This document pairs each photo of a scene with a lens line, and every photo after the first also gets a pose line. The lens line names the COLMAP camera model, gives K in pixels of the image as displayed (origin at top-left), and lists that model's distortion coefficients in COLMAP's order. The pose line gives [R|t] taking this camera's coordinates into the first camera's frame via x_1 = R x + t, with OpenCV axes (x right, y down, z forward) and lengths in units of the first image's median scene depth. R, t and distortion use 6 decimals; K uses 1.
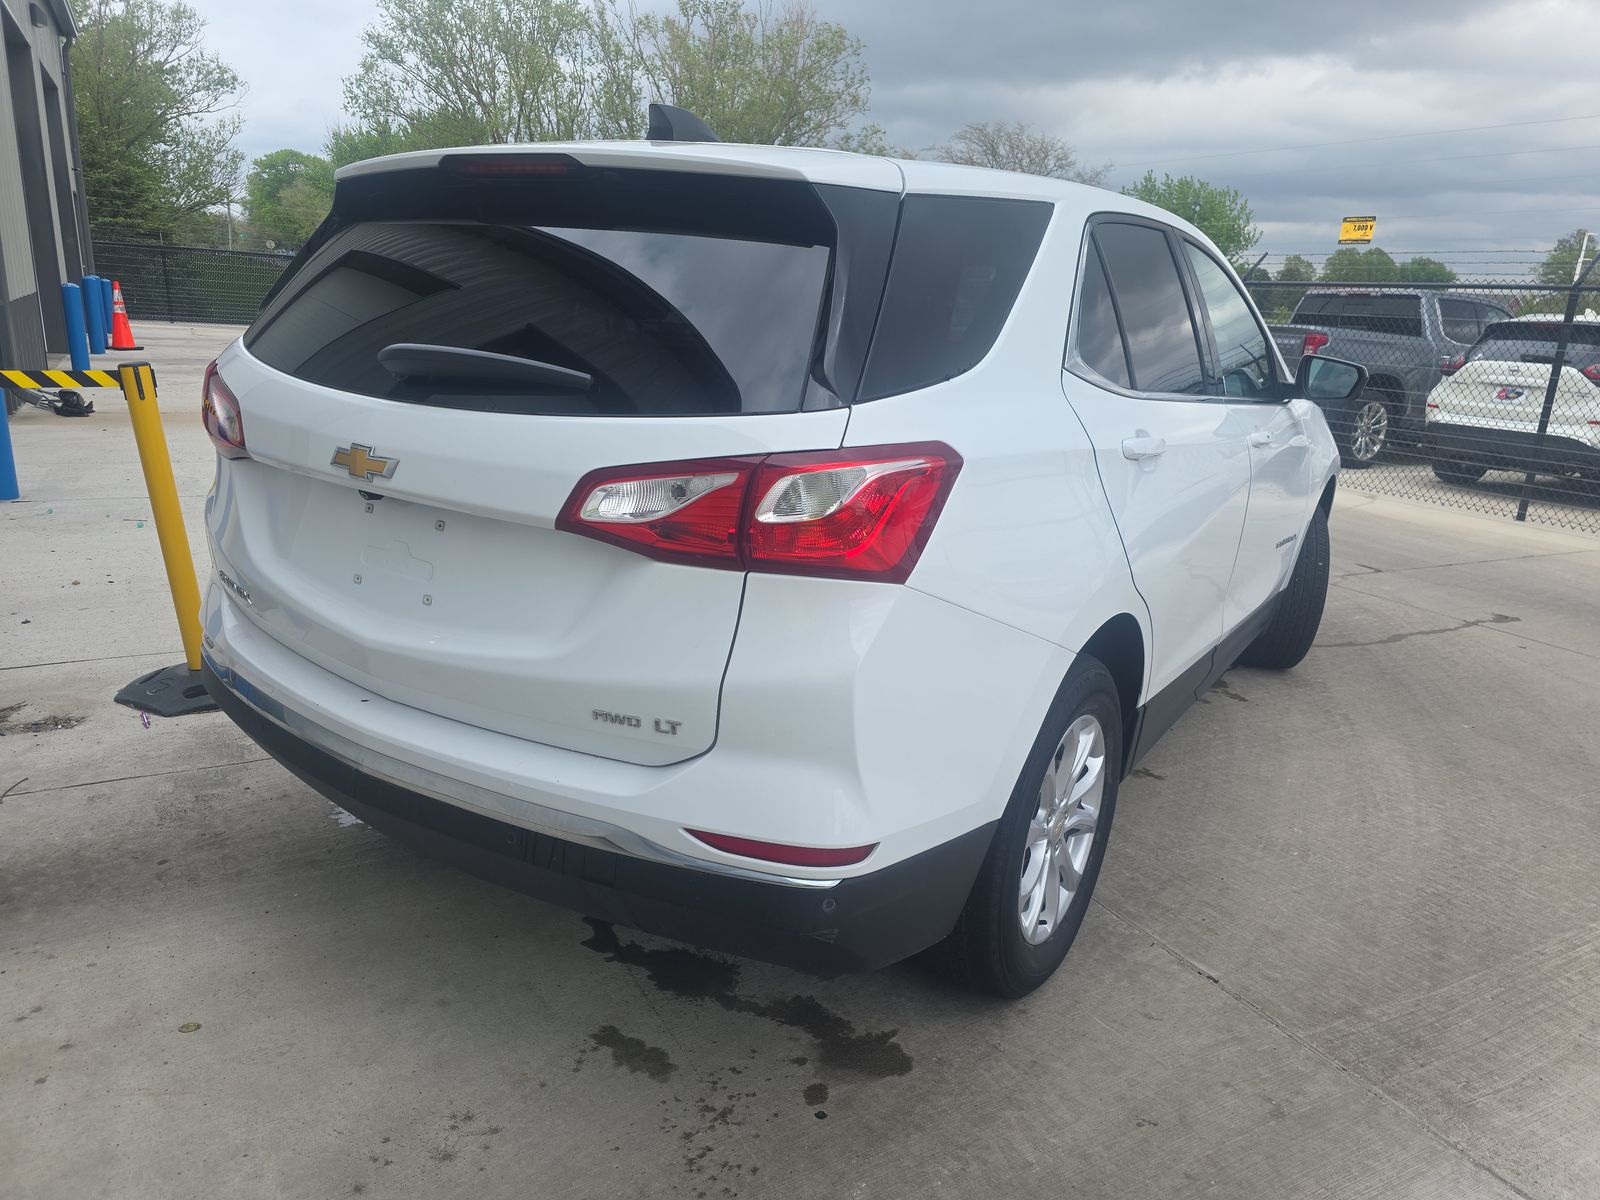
lens RADIAL K [[1082.7, 0, 801.7], [0, 1082.7, 607.6], [0, 0, 1]] dist [0.008811, 0.003854]
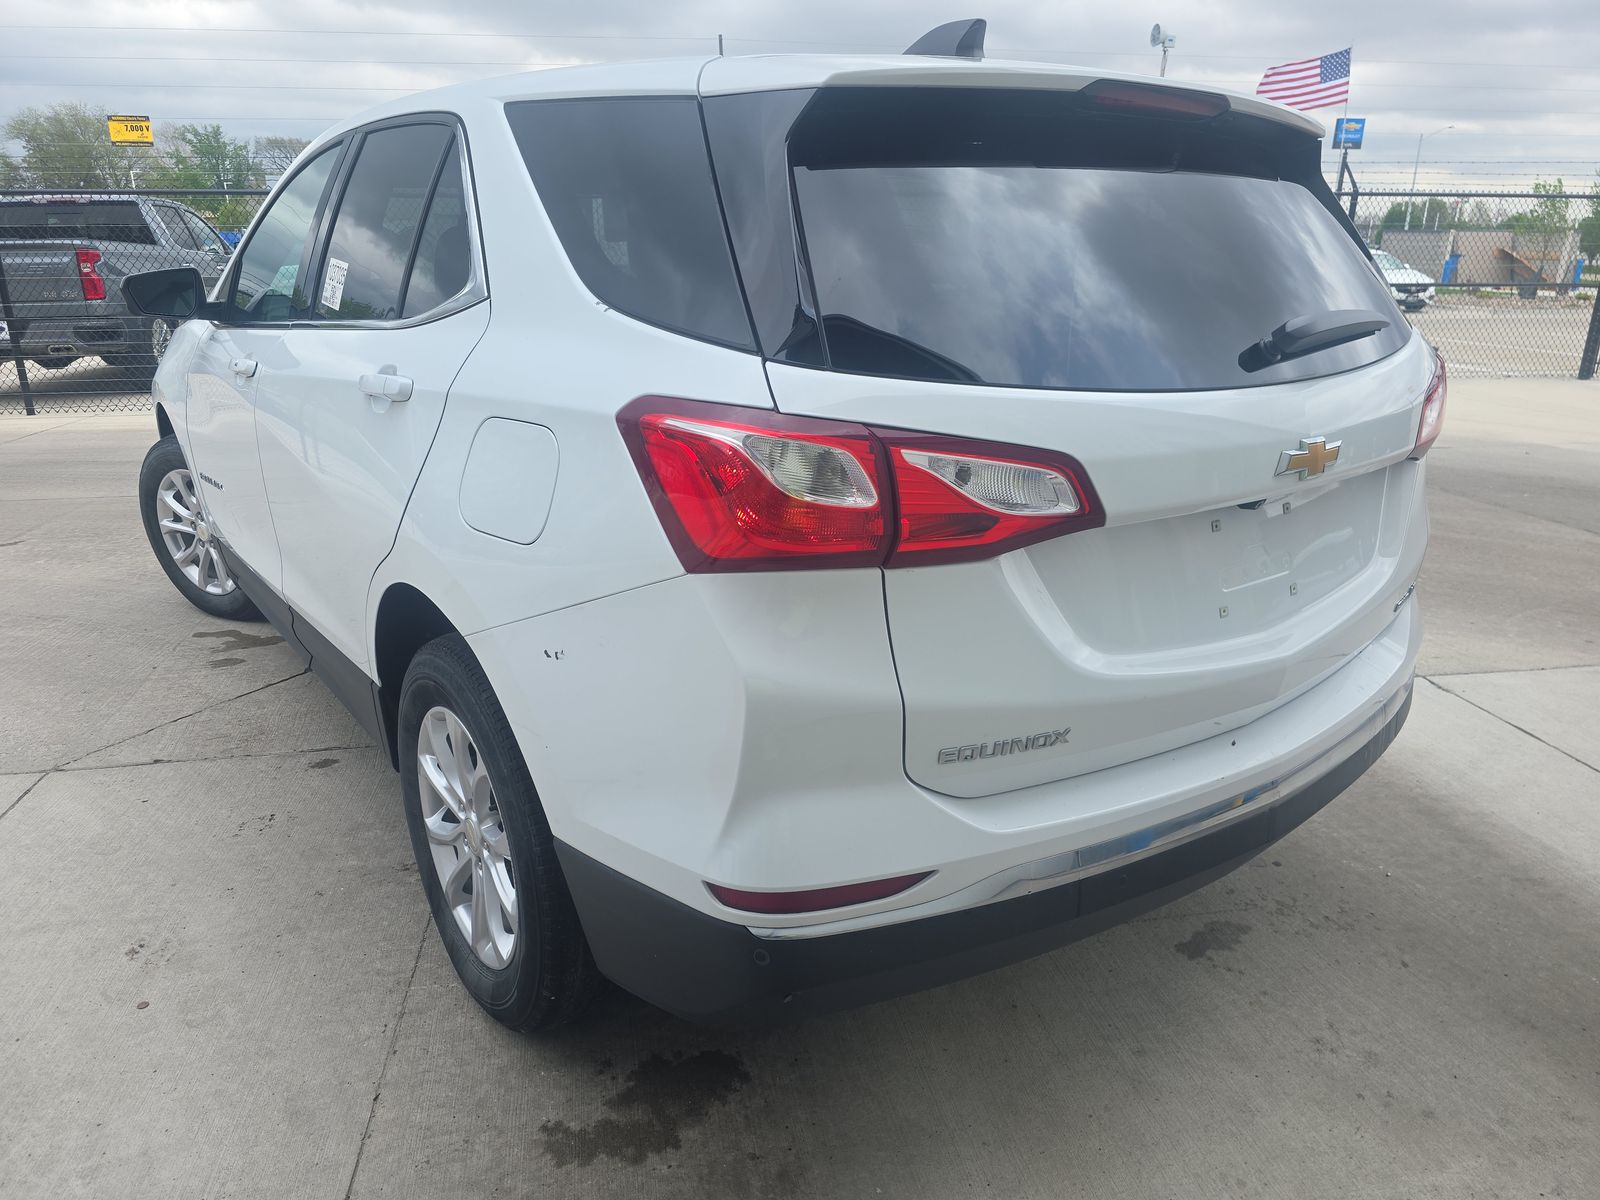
lens RADIAL K [[1068.6, 0, 800.7], [0, 1068.6, 625.8], [0, 0, 1]] dist [0.002239, -0.003916]
pose [[0.345455, -0.372905, 0.861163, -1.100146], [0.280654, 0.916714, 0.284376, -0.305206], [-0.895485, 0.143449, 0.421341, 0.854437]]
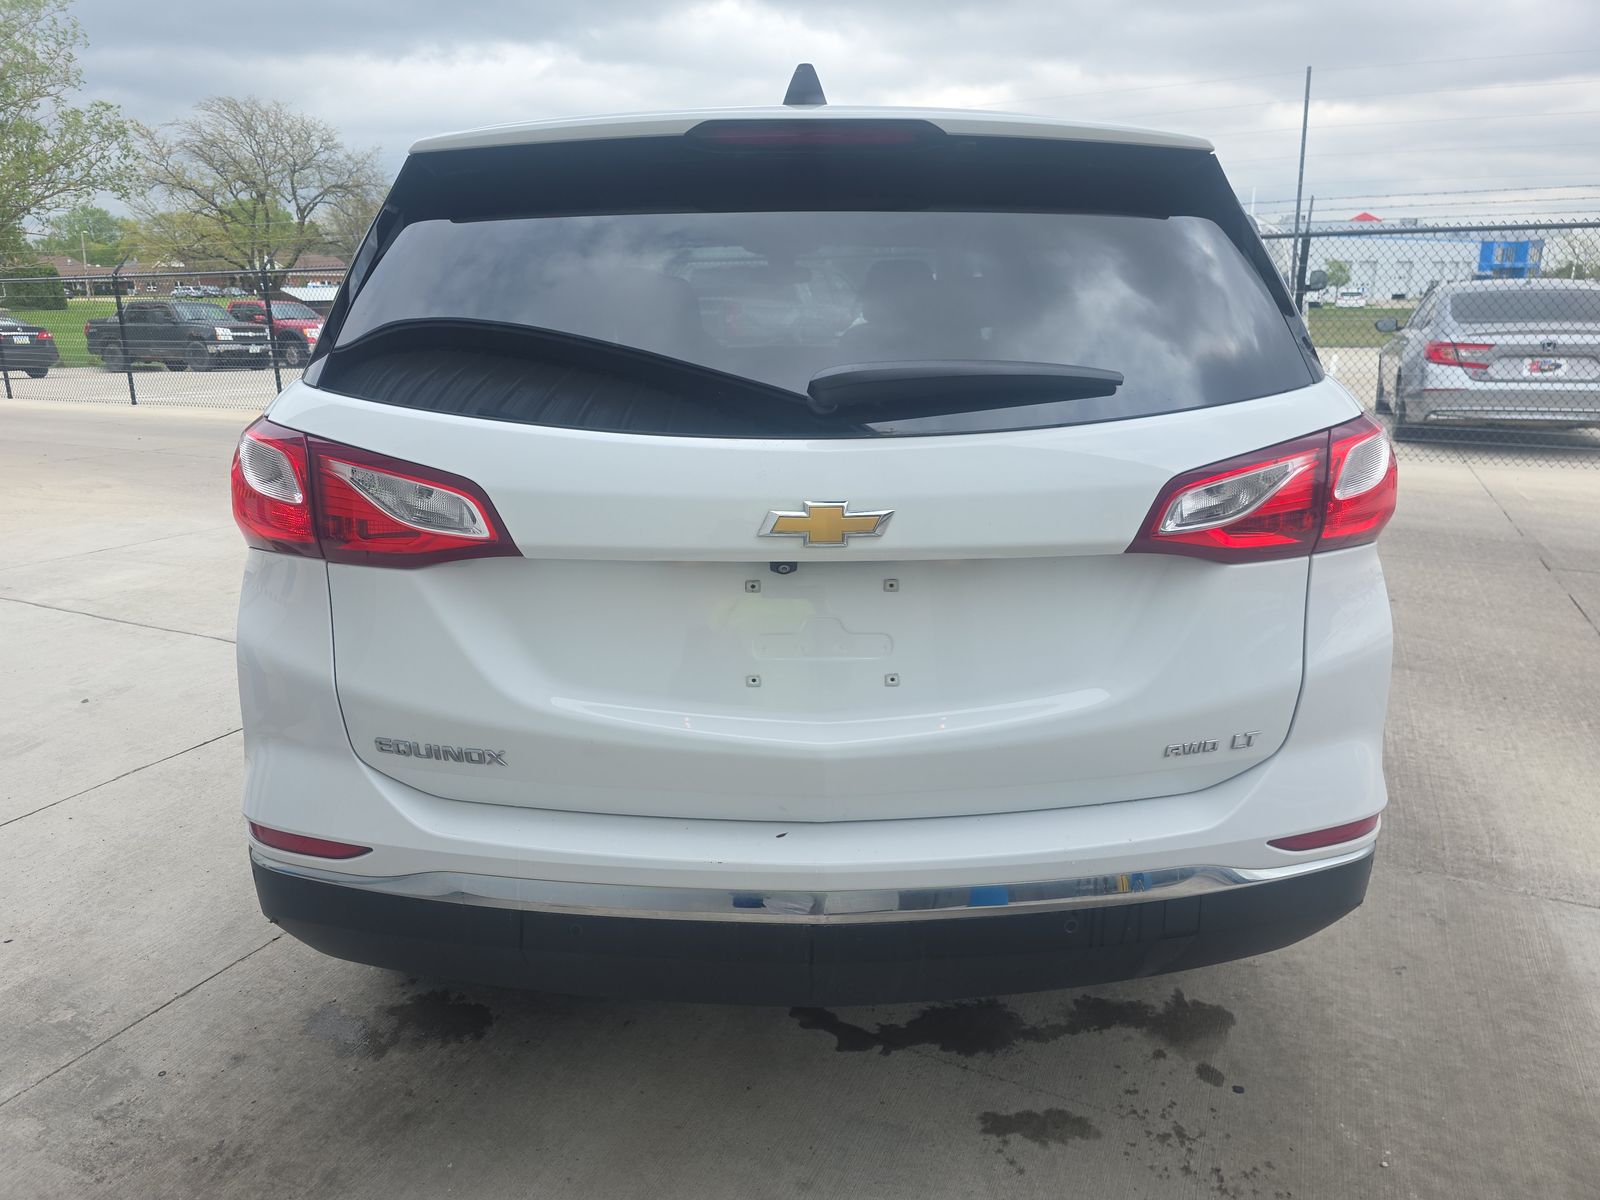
lens RADIAL K [[1082.2, 0, 800.0], [0, 1082.2, 600.0], [0, 0, 1]] dist [0.004599, -0.003496]
pose [[0.826334, -0.215359, 0.520377, -0.676520], [0.210752, 0.975109, 0.068885, -0.113592], [-0.522260, 0.052748, 0.851154, 0.312657]]
